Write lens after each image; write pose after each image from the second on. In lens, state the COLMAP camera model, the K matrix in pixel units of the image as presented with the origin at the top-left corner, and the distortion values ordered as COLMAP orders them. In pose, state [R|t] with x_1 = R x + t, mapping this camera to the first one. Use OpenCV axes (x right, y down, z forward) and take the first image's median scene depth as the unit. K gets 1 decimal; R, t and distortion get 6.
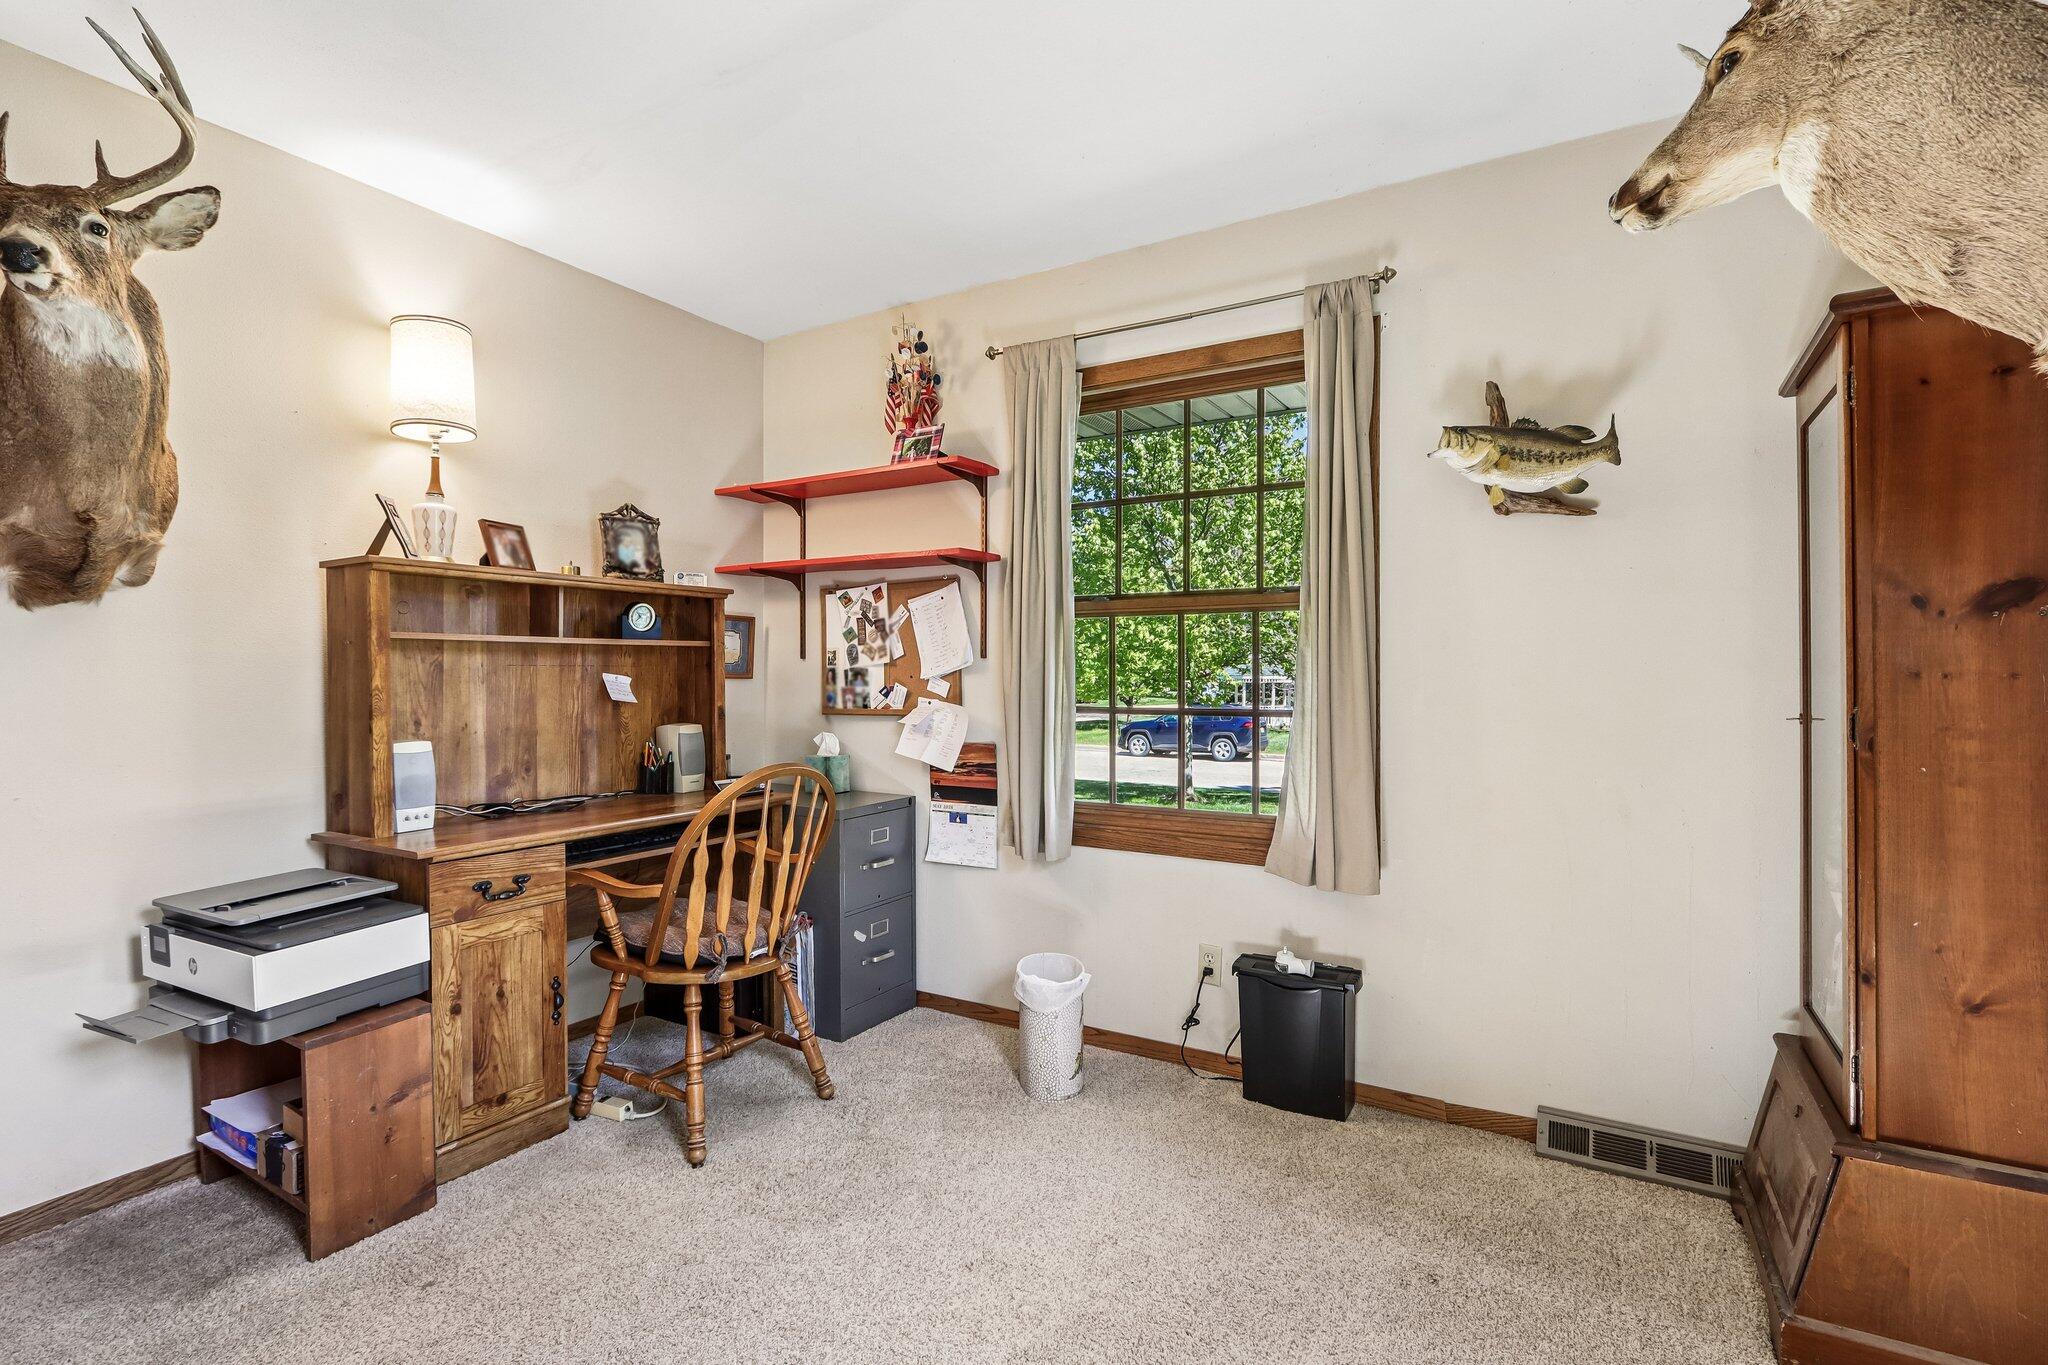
lens RADIAL K [[956.4, 0, 1024.7], [0, 956.4, 676.8], [0, 0, 1]] dist [-0.002114, 0.000131]
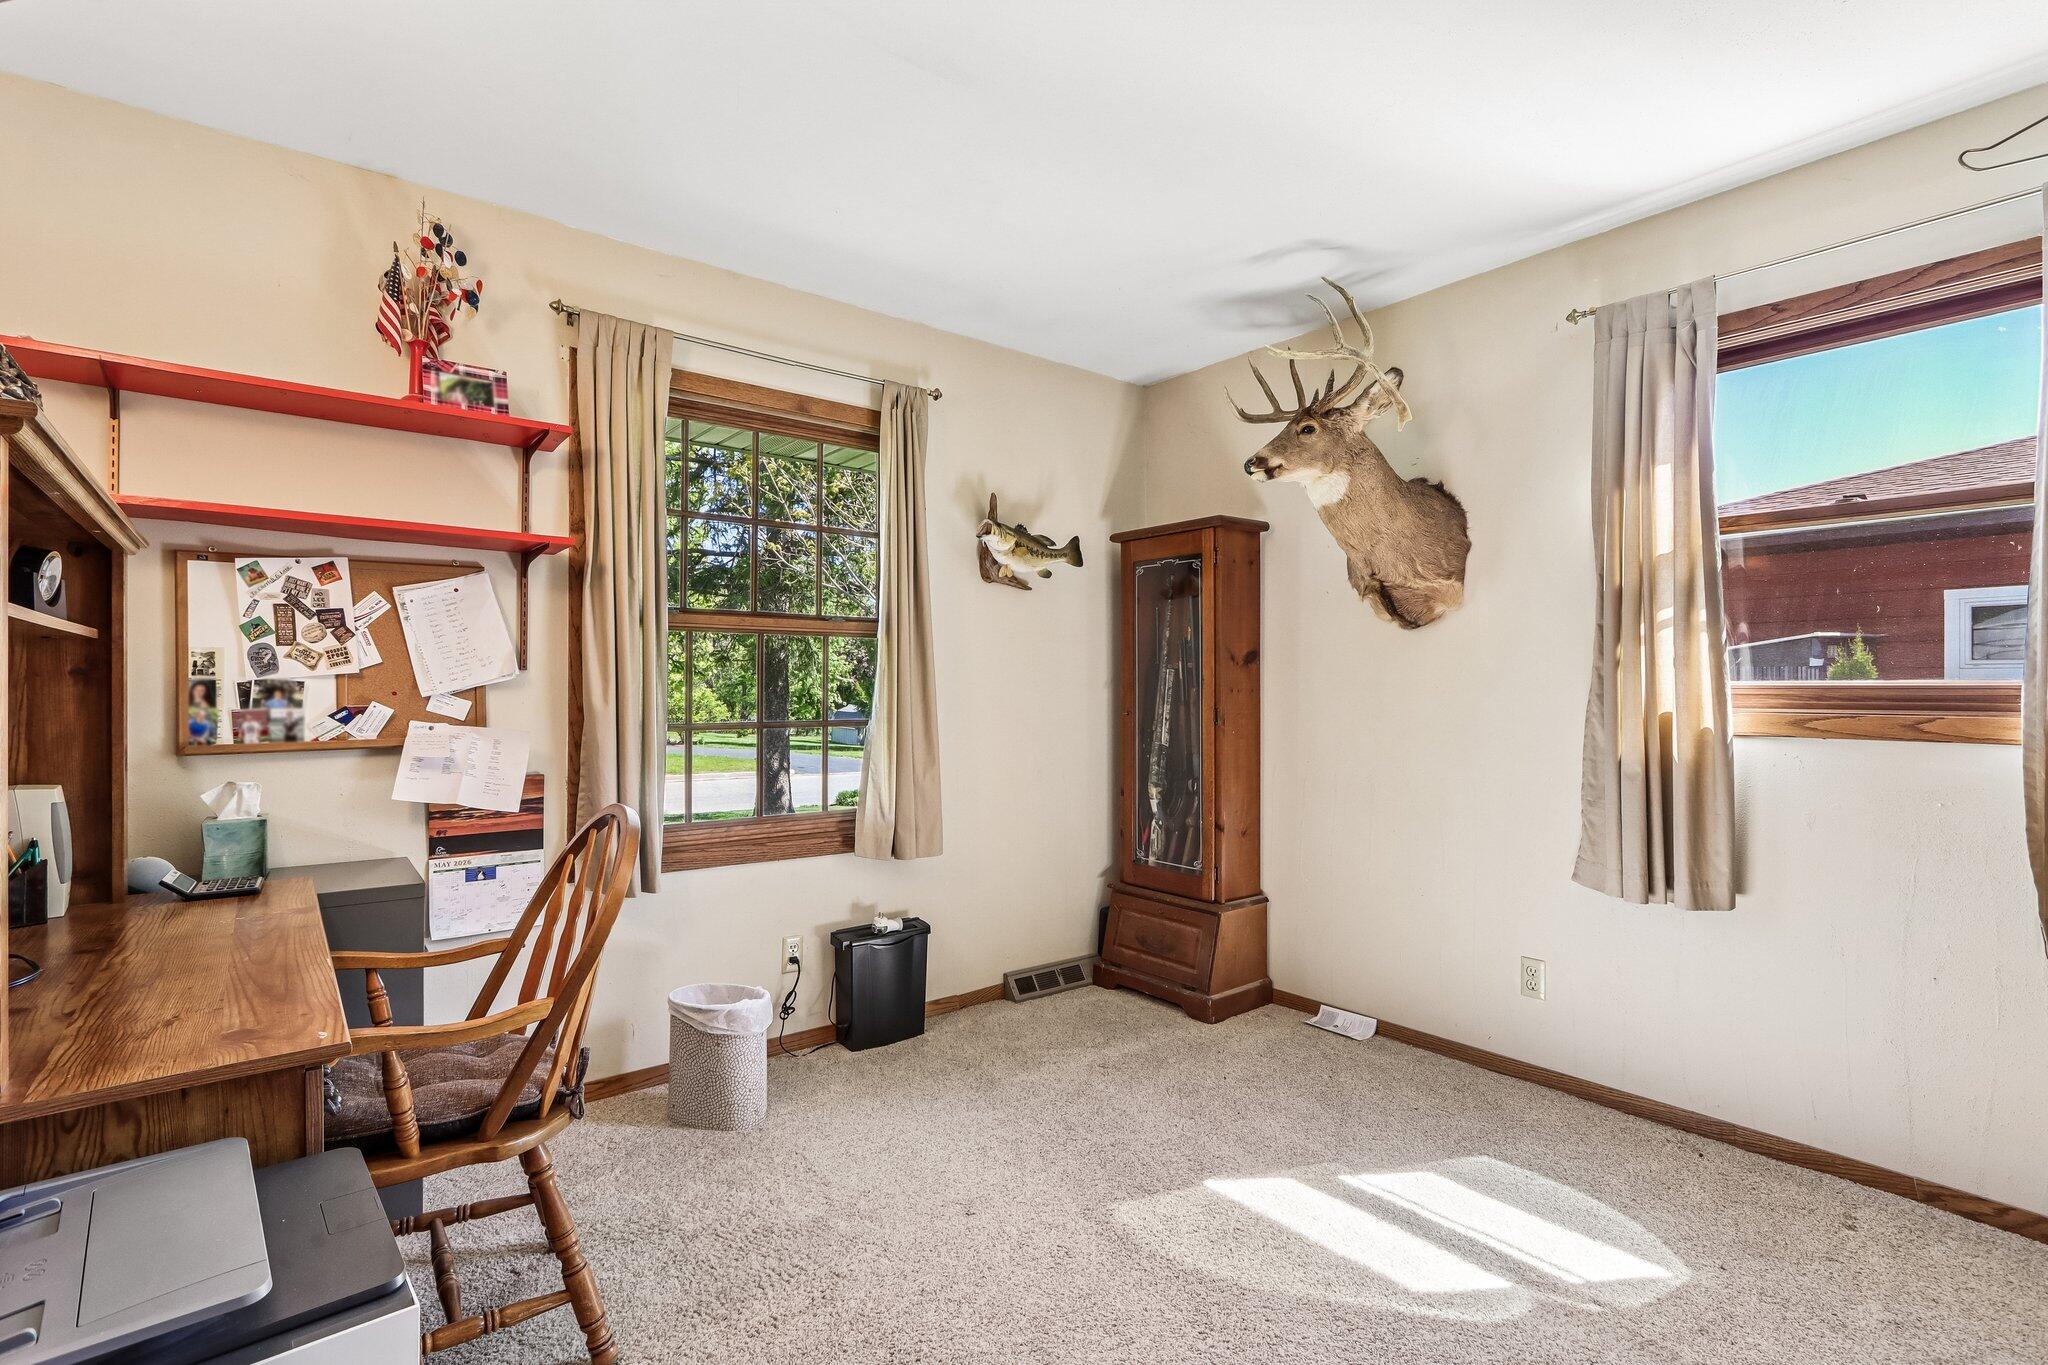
lens RADIAL K [[956.4, 0, 1024.7], [0, 956.4, 676.8], [0, 0, 1]] dist [-0.002114, 0.000131]
pose [[0.359298, 0.012820, 0.933135, -0.626696], [0.002170, 0.999891, -0.014573, -0.000953], [-0.933221, 0.007261, 0.359231, 0.299885]]
